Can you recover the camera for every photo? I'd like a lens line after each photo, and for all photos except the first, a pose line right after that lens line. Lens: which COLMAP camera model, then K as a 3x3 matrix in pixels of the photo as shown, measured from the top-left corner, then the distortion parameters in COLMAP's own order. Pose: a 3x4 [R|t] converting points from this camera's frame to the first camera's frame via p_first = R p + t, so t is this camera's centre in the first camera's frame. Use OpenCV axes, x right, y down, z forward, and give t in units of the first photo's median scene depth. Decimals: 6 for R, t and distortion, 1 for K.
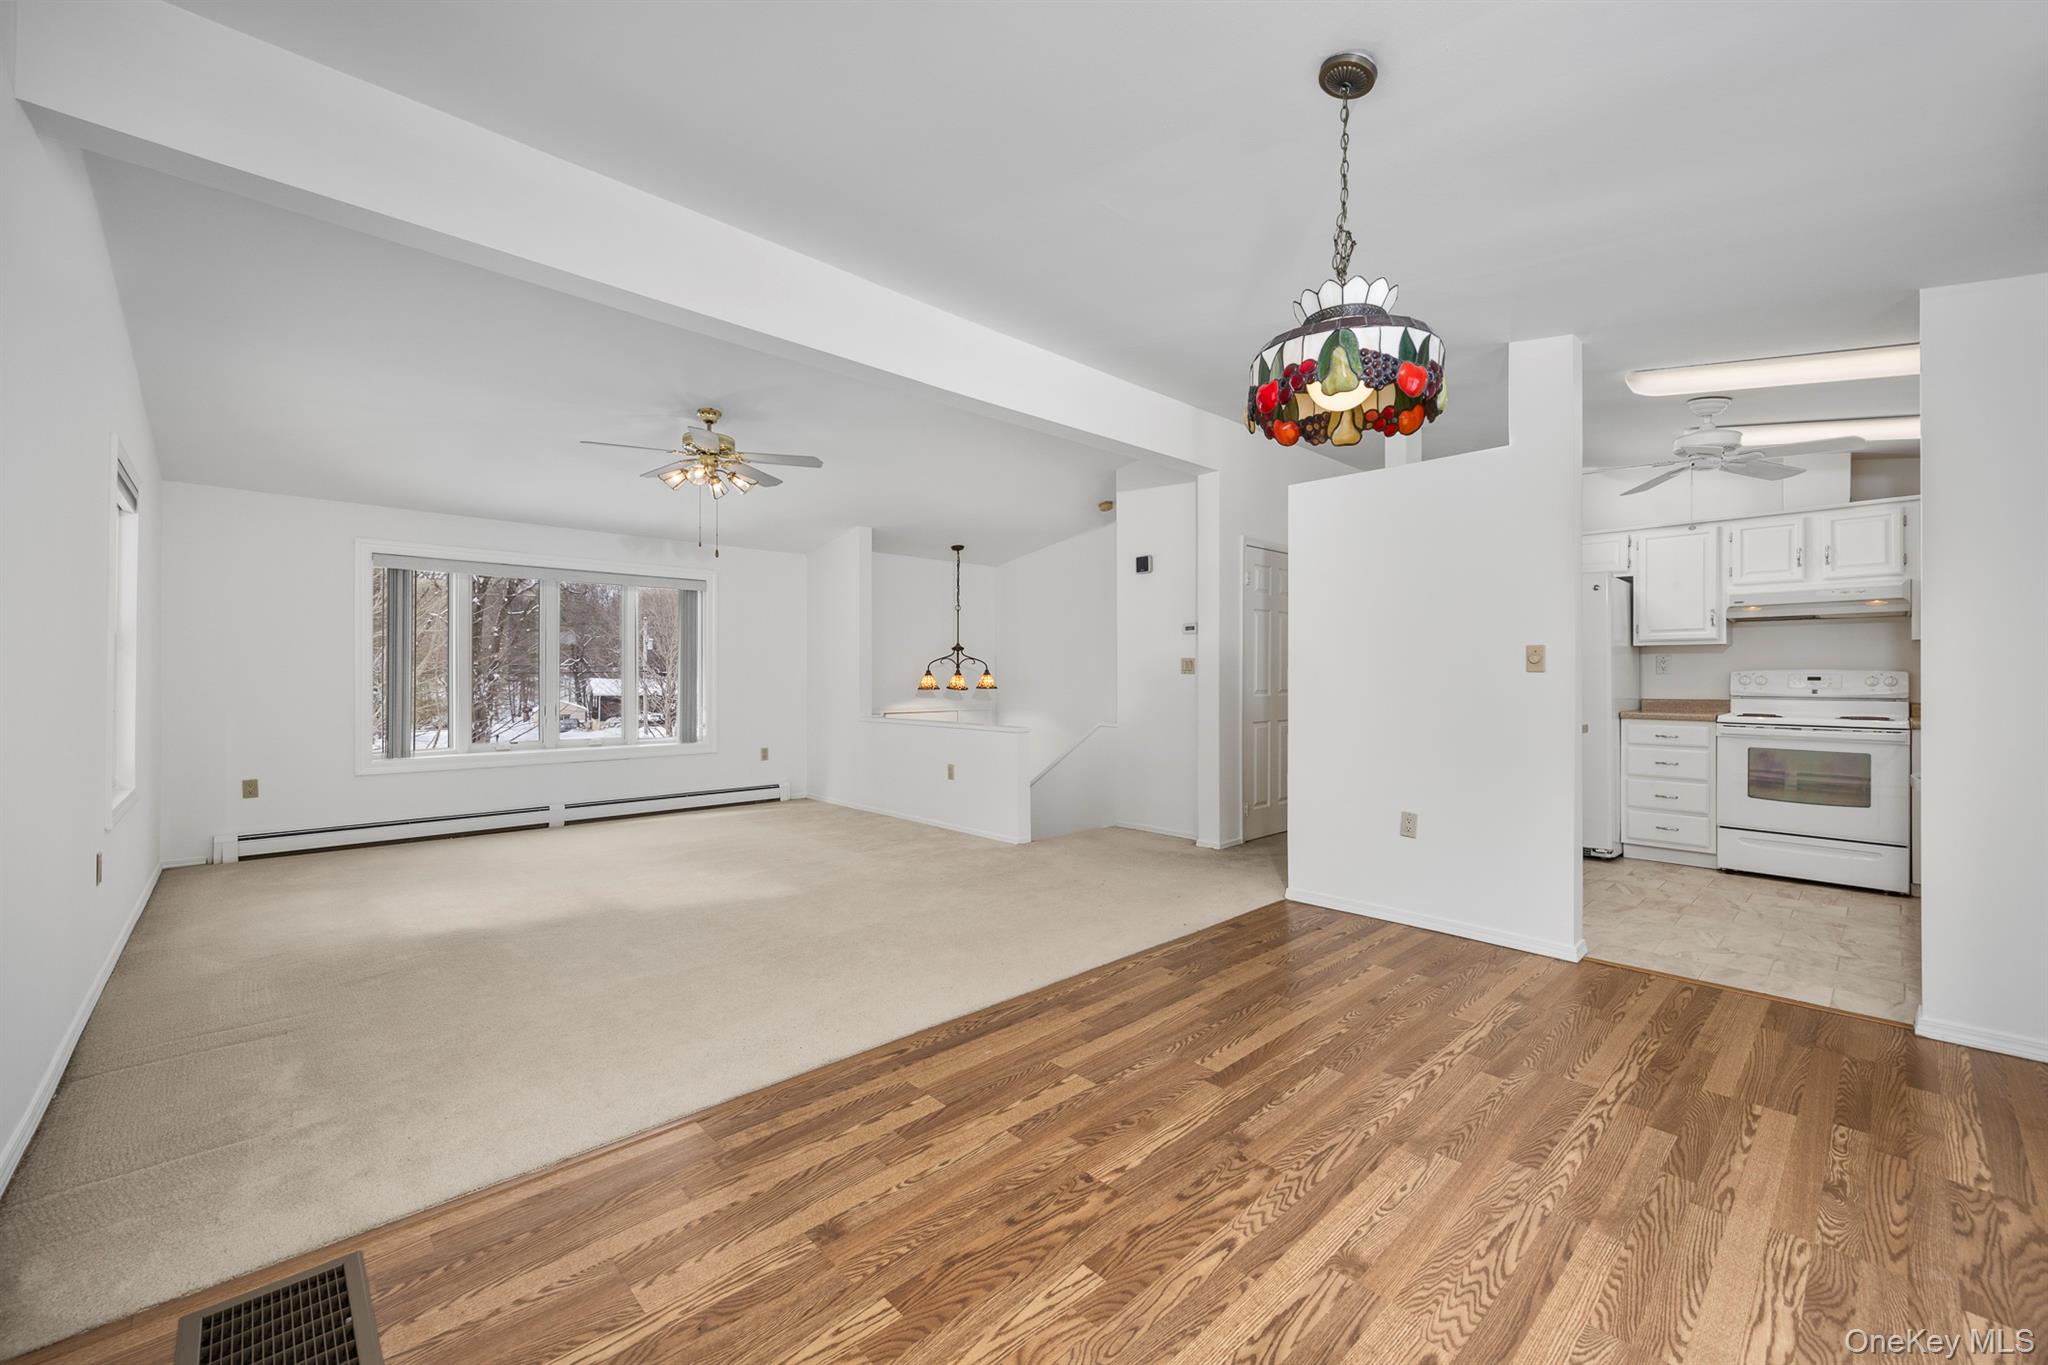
lens RADIAL K [[824.8, 0, 1015.0], [0, 824.8, 683.4], [0, 0, 1]] dist [0.008584, 0.000617]
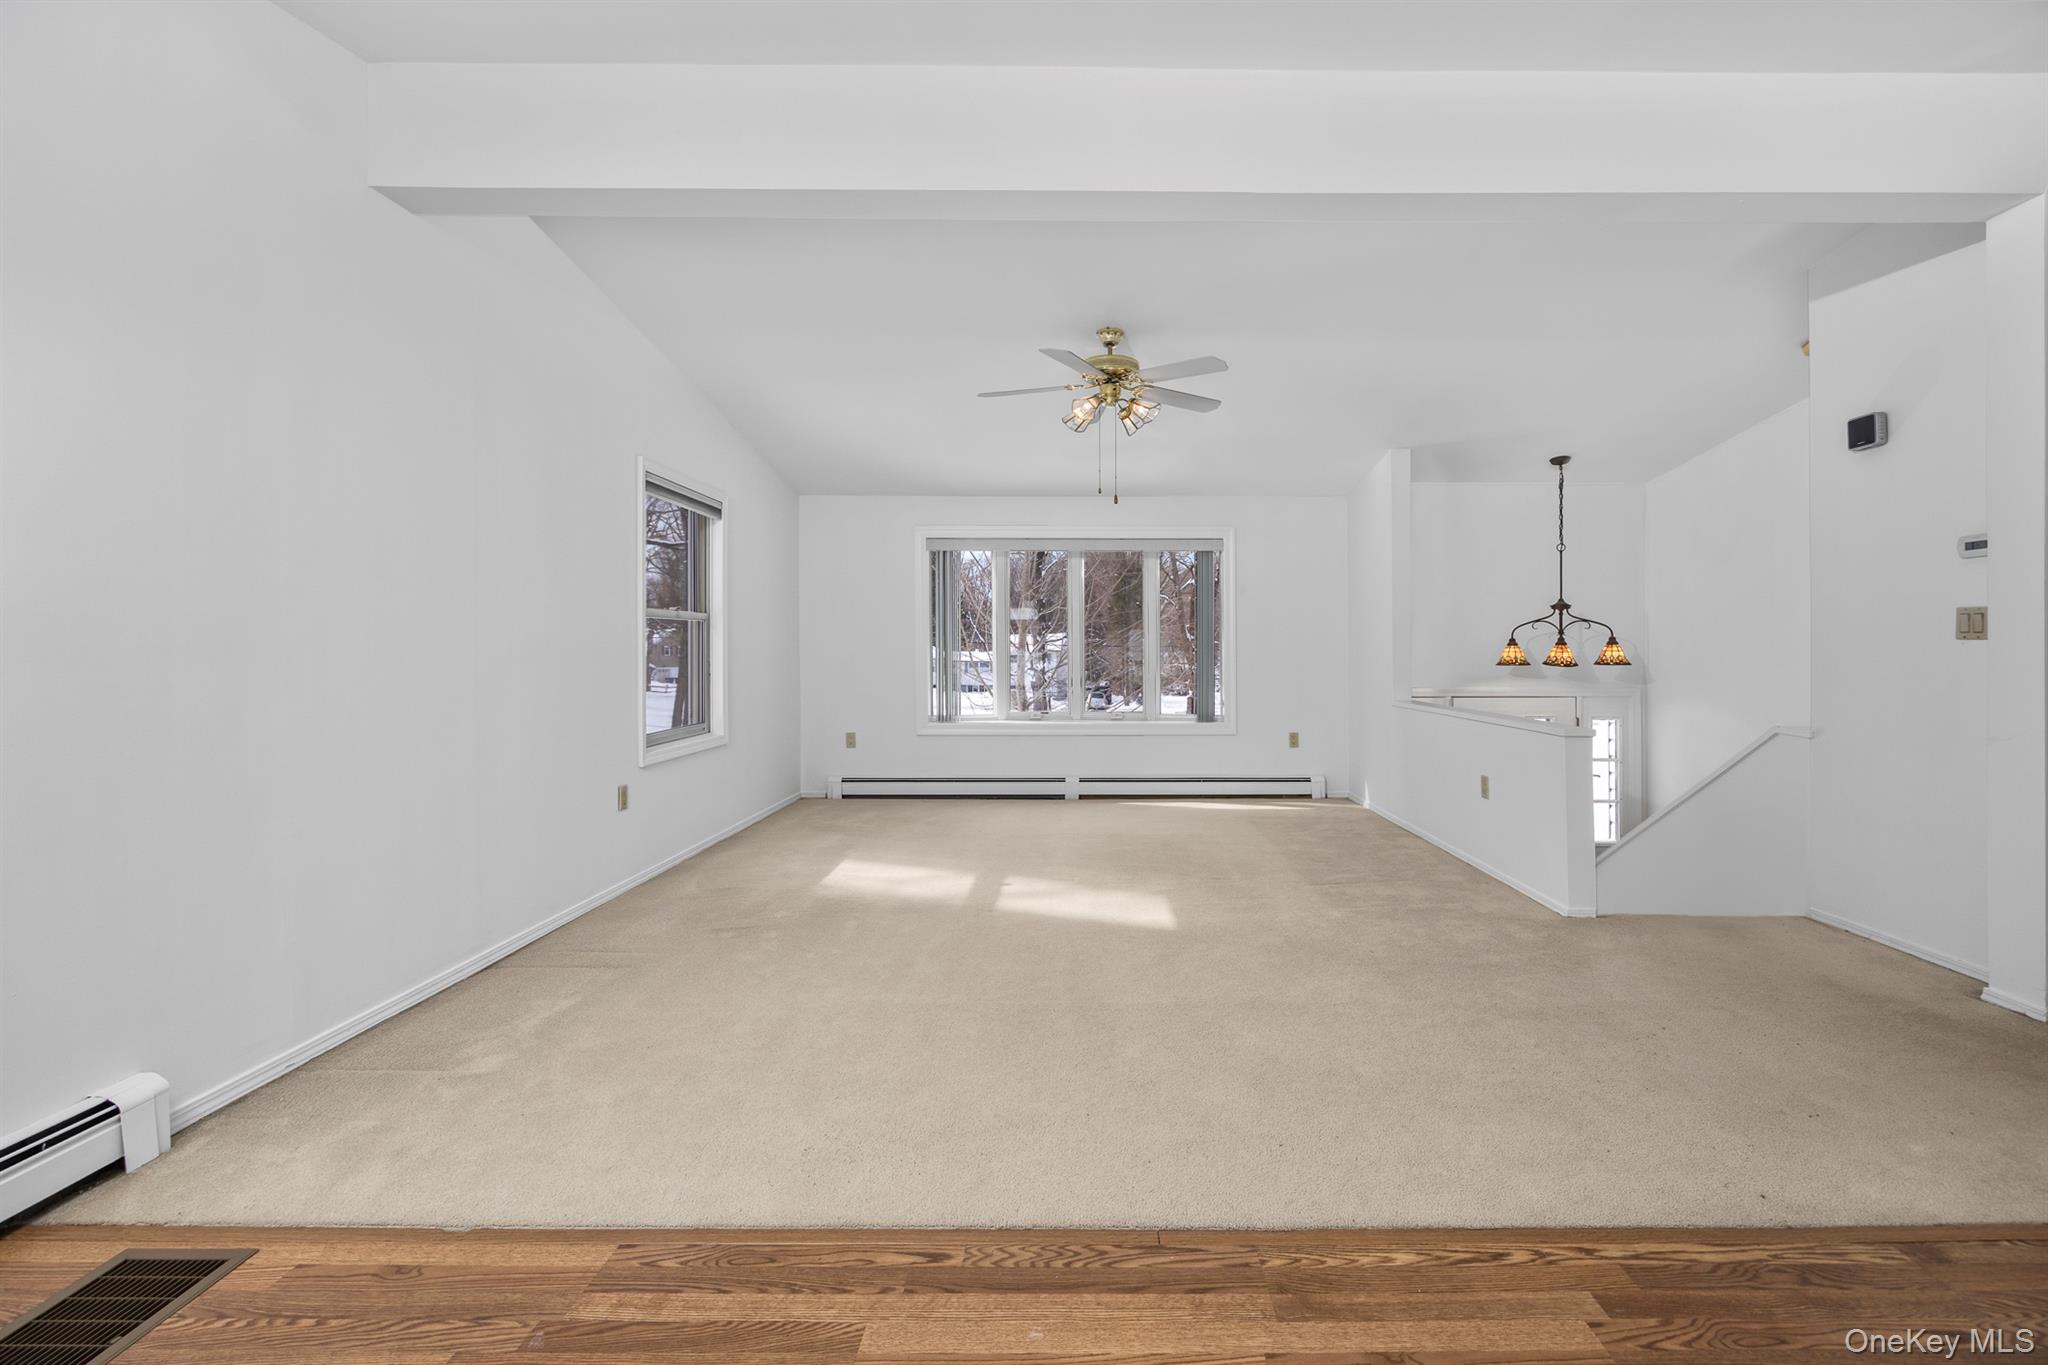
lens RADIAL K [[871.2, 0, 1045.1], [0, 871.2, 652.7], [0, 0, 1]] dist [-0.003422, 0.000625]
pose [[0.736975, 0.001777, -0.675918, 0.155657], [-0.005402, 0.999980, -0.003262, 0.001547], [0.675898, 0.006055, 0.736970, 0.256845]]
